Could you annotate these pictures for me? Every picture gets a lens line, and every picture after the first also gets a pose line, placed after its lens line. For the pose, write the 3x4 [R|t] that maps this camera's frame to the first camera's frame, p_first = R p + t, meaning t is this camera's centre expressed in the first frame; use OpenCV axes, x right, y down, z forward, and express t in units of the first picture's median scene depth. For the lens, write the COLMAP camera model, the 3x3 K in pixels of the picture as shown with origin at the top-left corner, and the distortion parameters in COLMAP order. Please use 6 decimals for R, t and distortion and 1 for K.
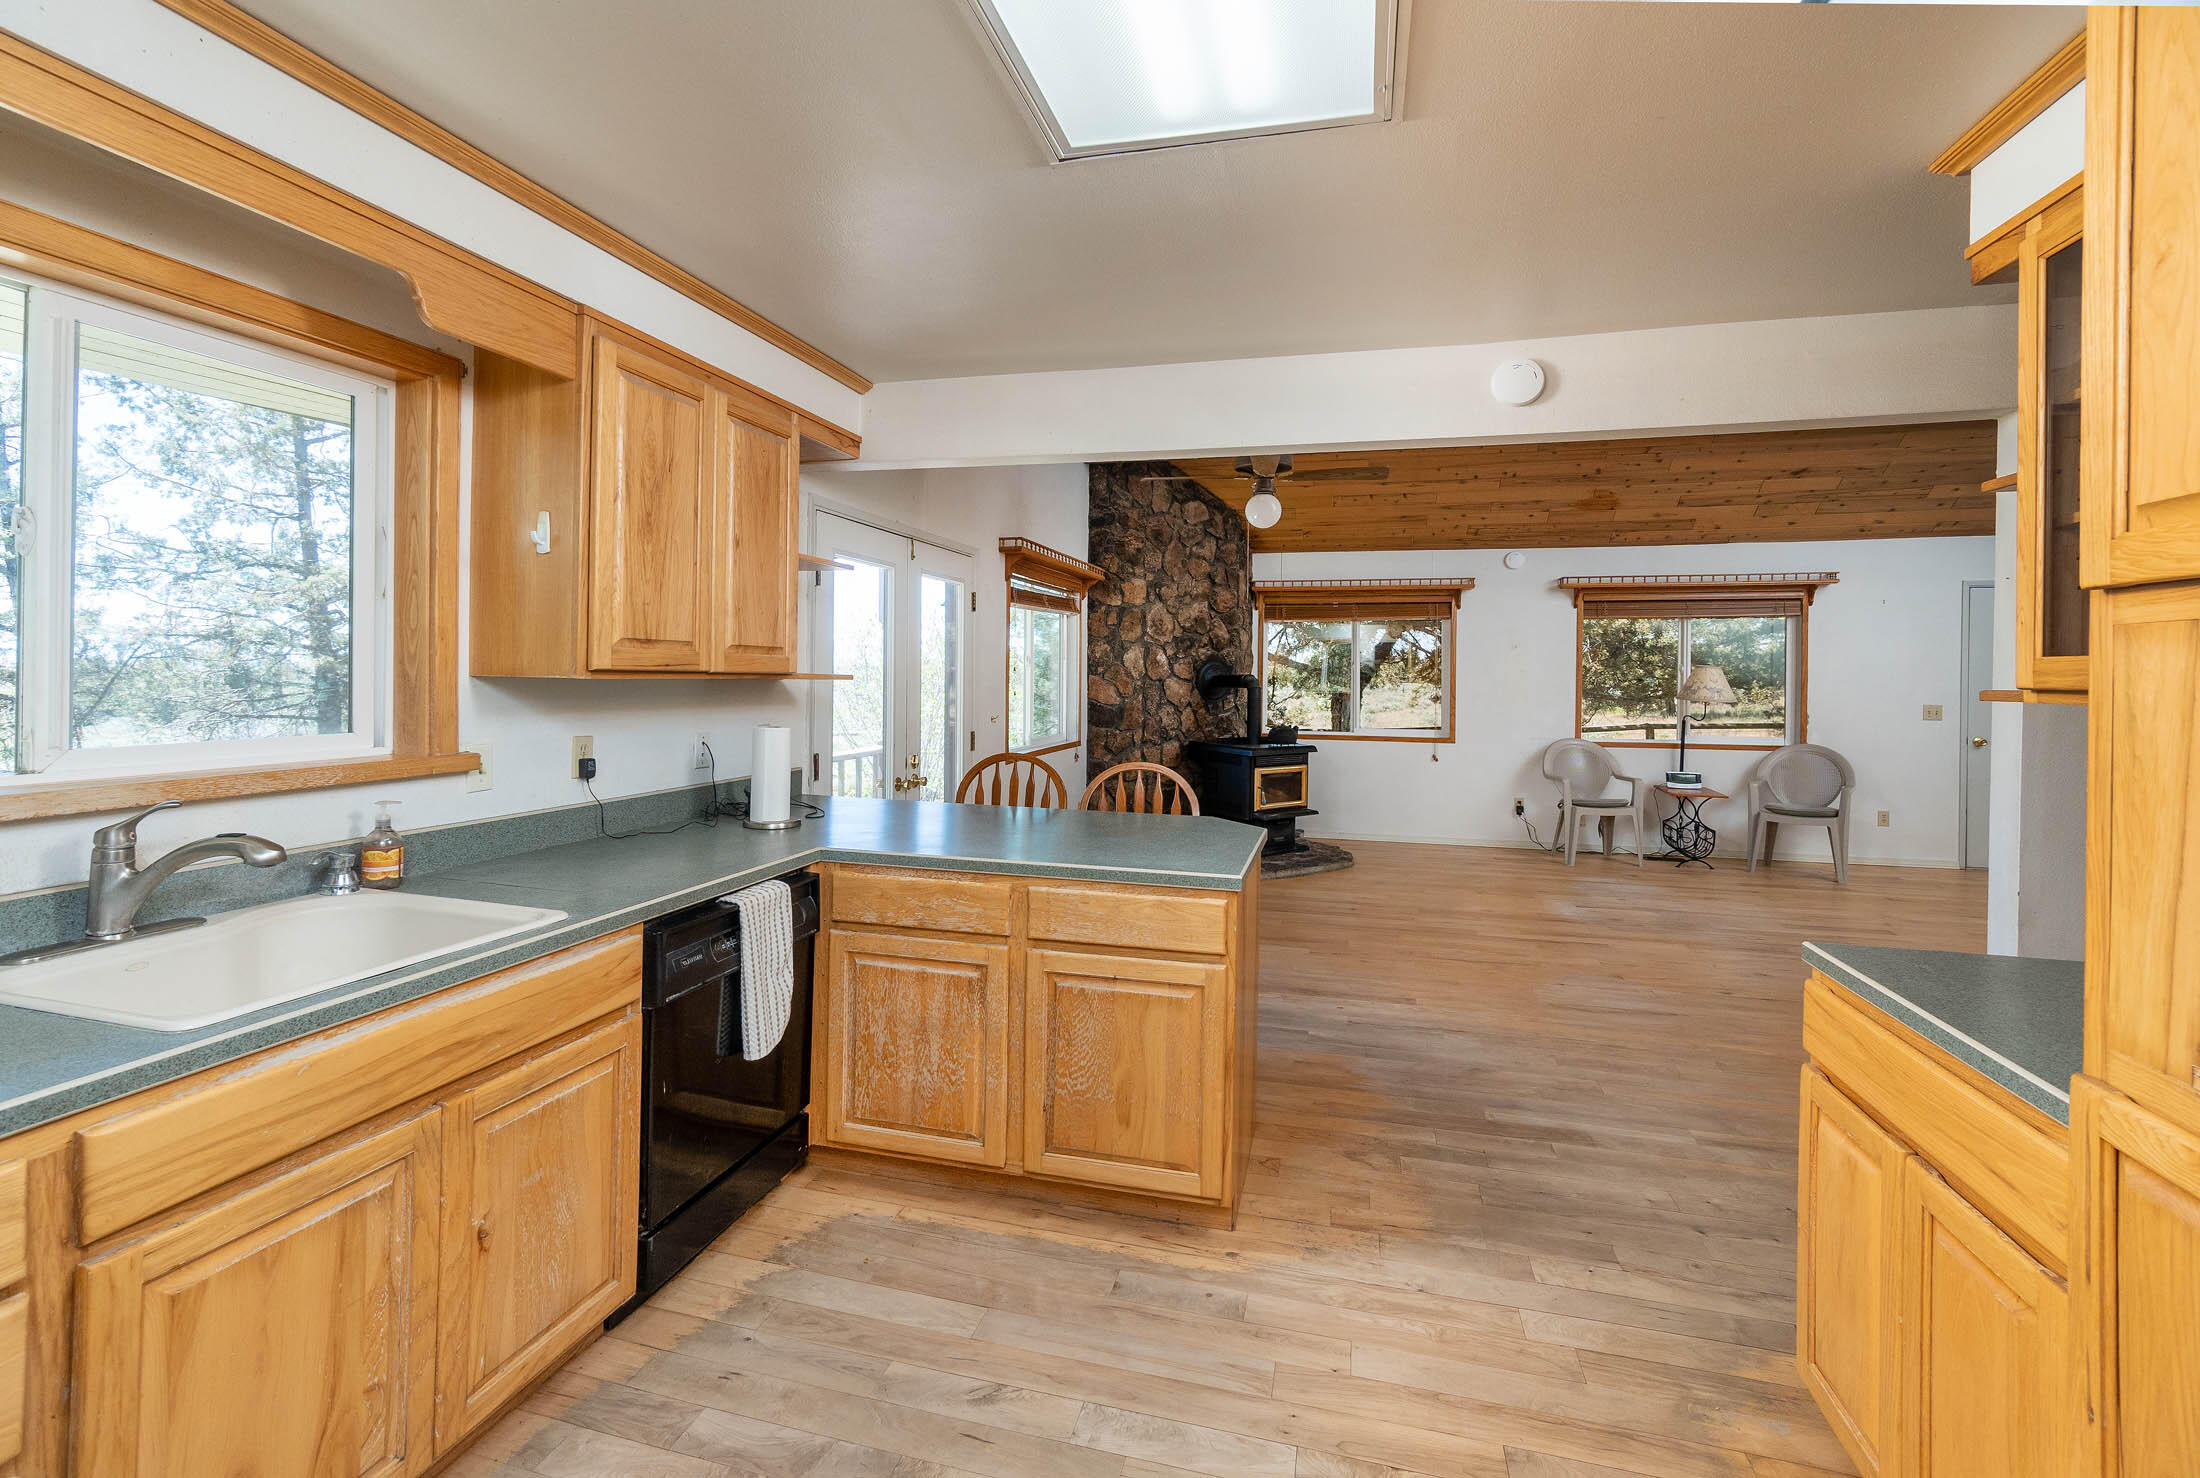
lens RADIAL K [[947.4, 0, 1098.7], [0, 947.4, 678.3], [0, 0, 1]] dist [0.000113, 0.000041]
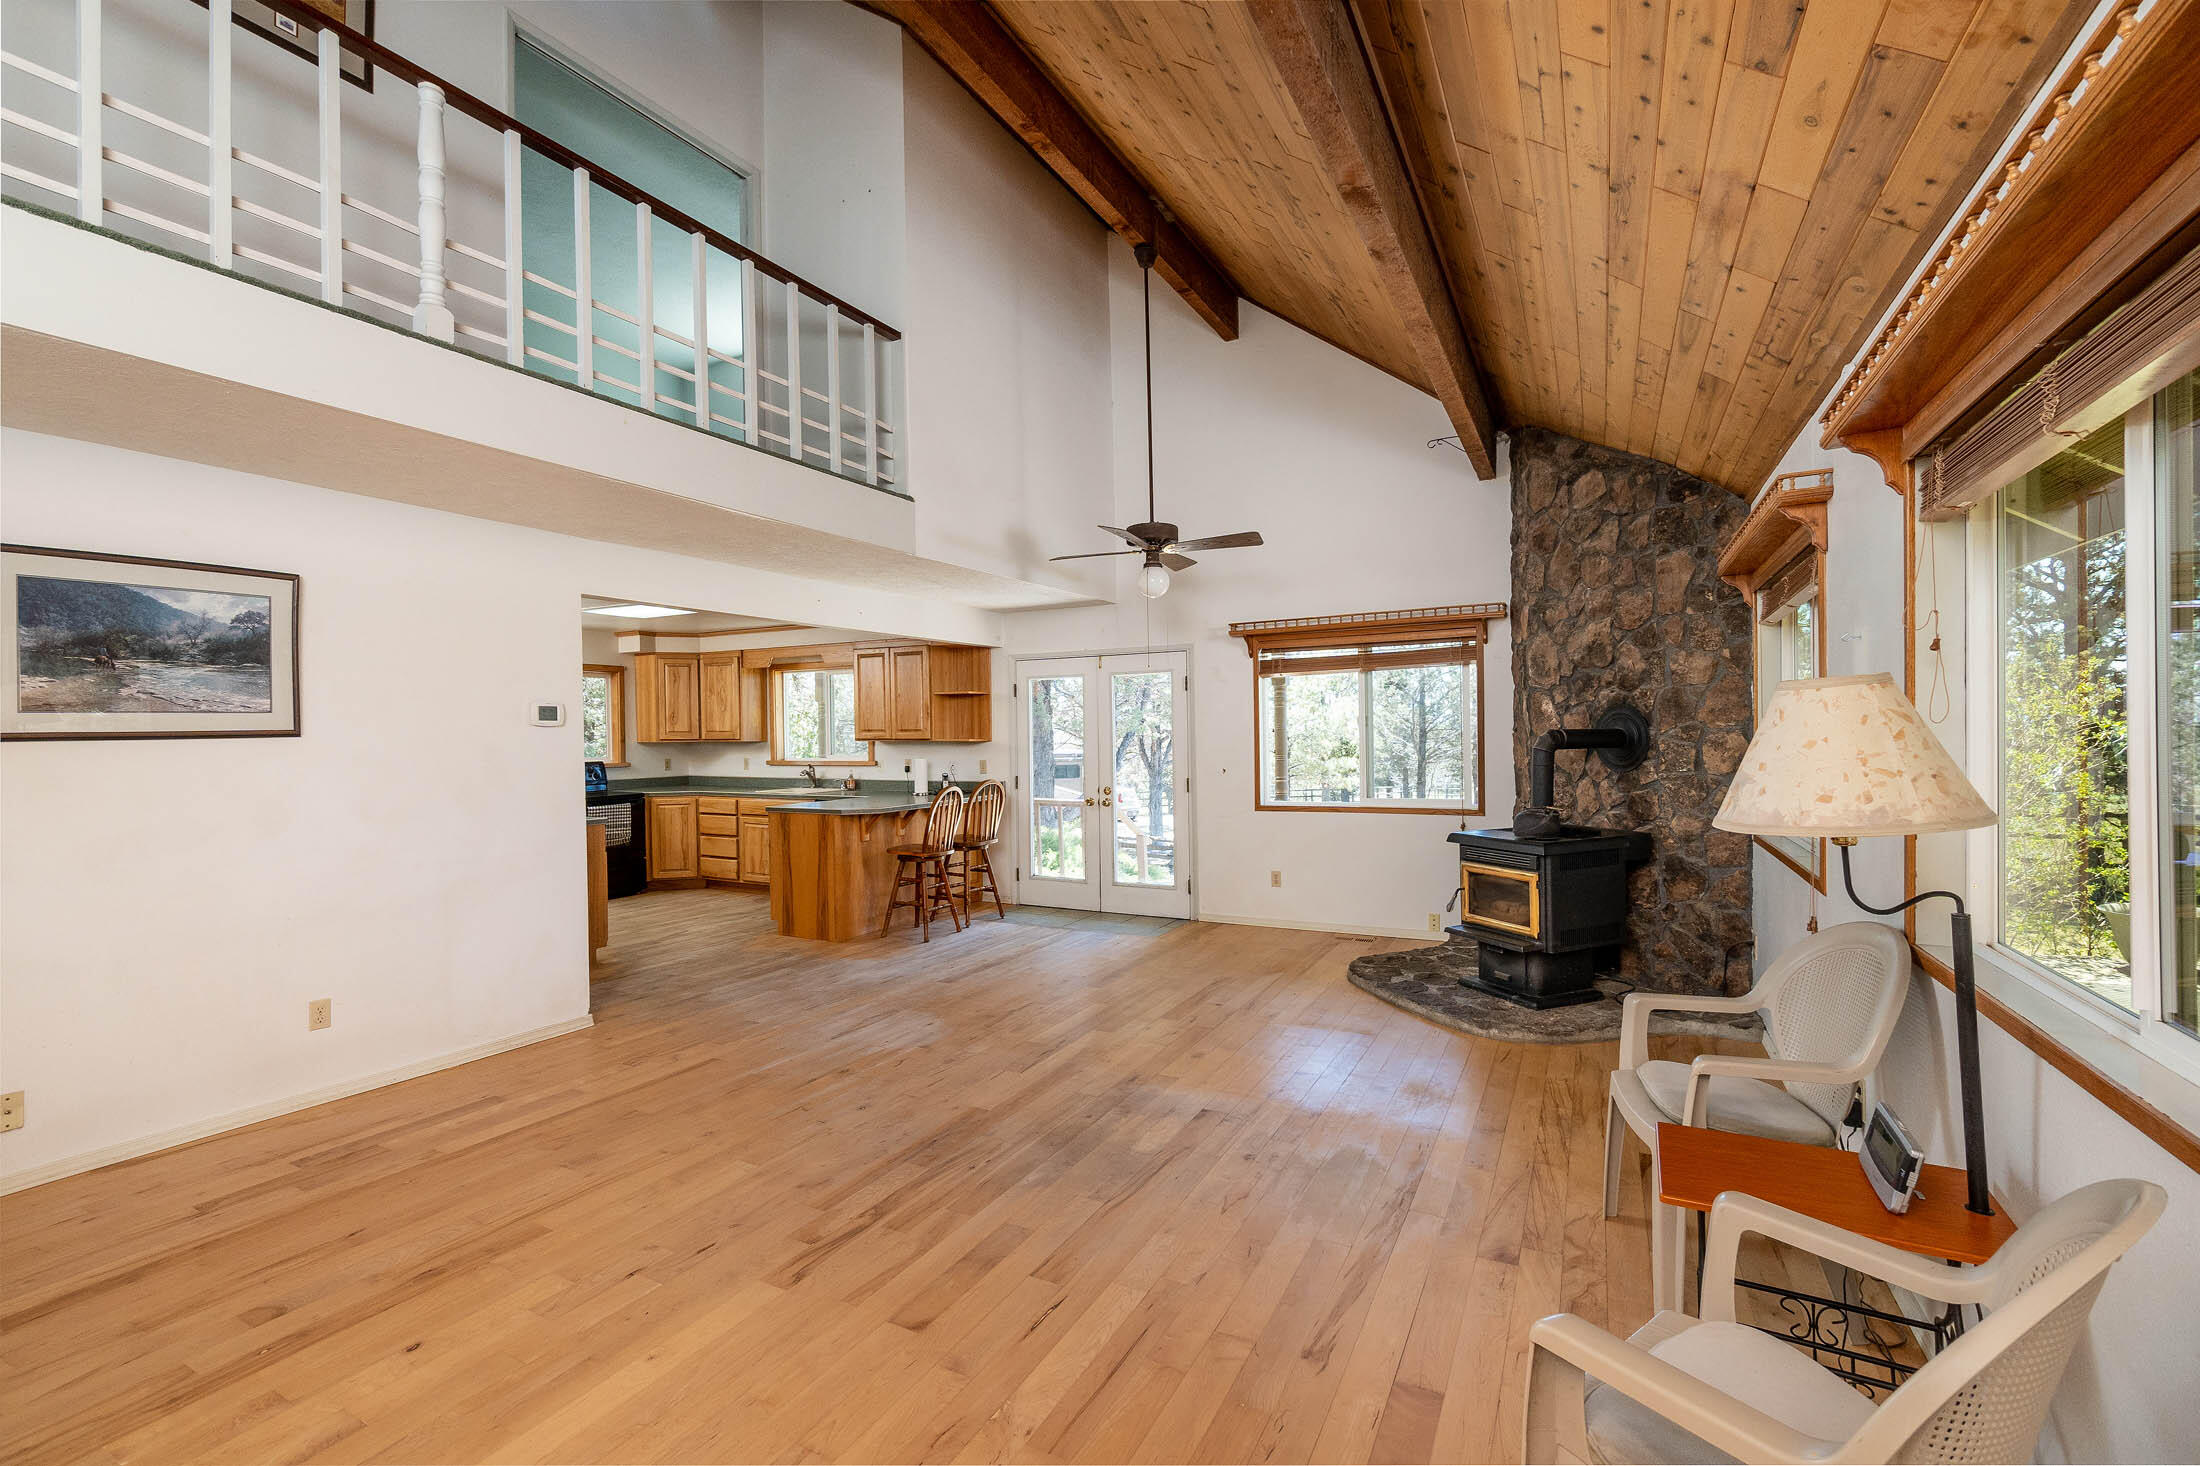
lens RADIAL K [[991.8, 0, 1086.5], [0, 991.8, 740.9], [0, 0, 1]] dist [-0.020087, 0.000512]
pose [[-0.249438, -0.001540, -0.968389, 0.879295], [0.005074, 0.999983, -0.002897, 0.004641], [0.968377, -0.005636, -0.249426, 0.834700]]
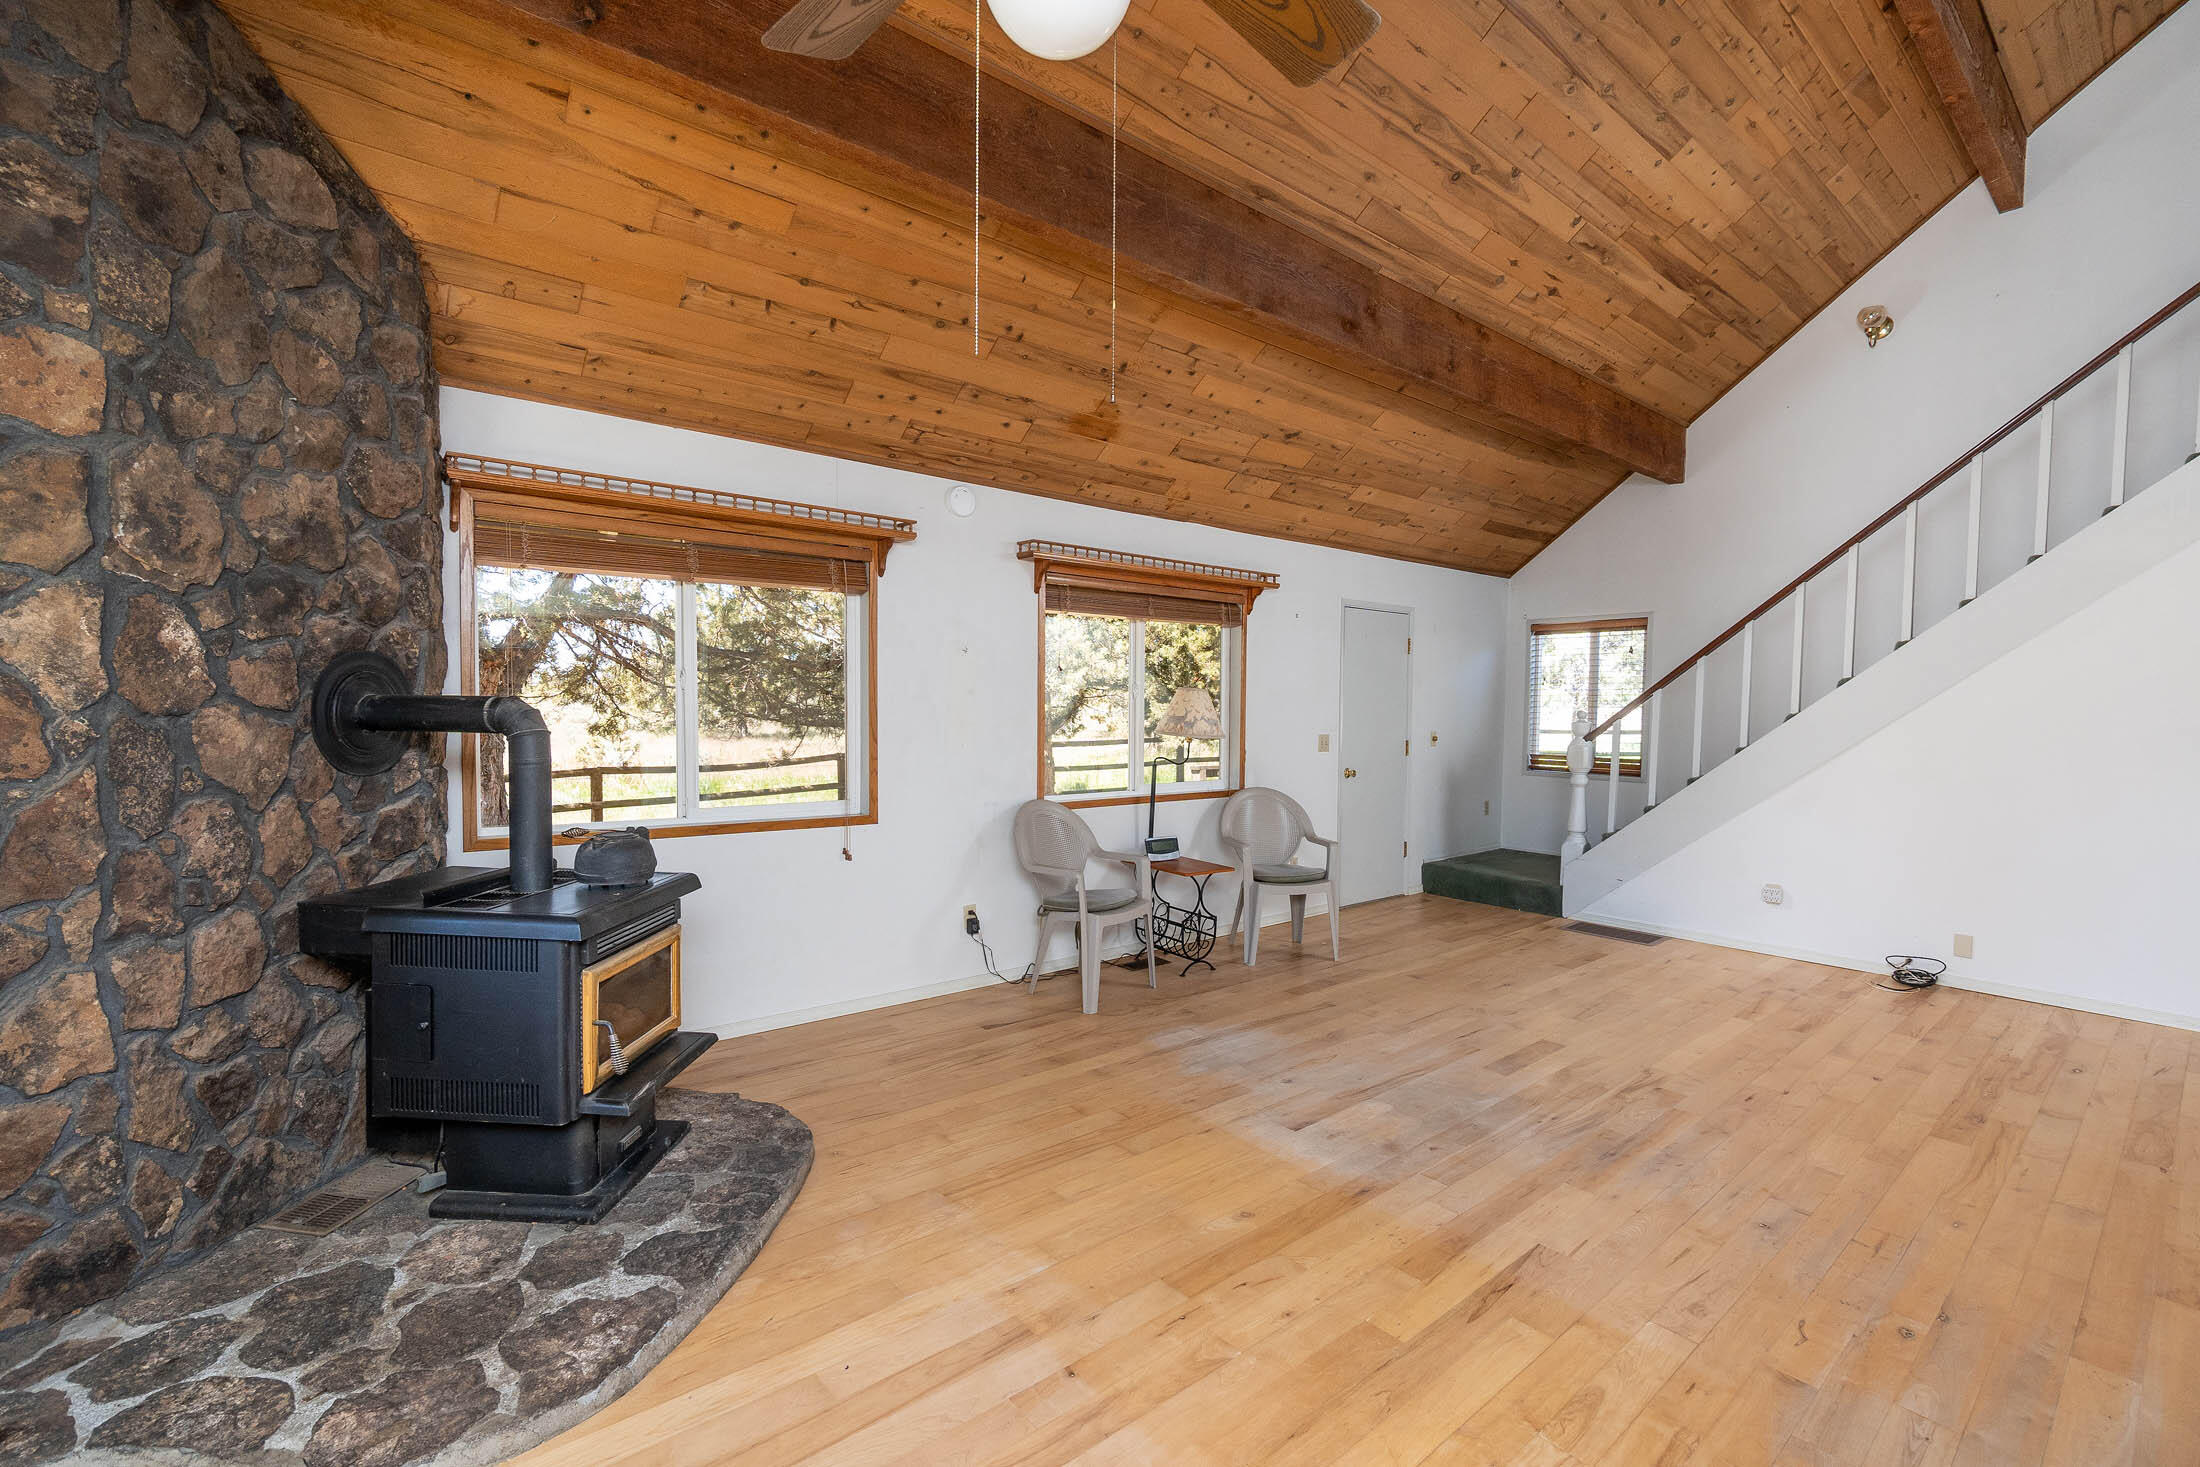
lens RADIAL K [[991.8, 0, 1086.5], [0, 991.8, 741.4], [0, 0, 1]] dist [-0.020087, 0.000512]
pose [[0.589780, -0.032239, 0.806920, -0.011258], [-0.006048, 0.998998, 0.044334, -0.004537], [-0.807542, -0.031027, 0.588994, 0.590849]]
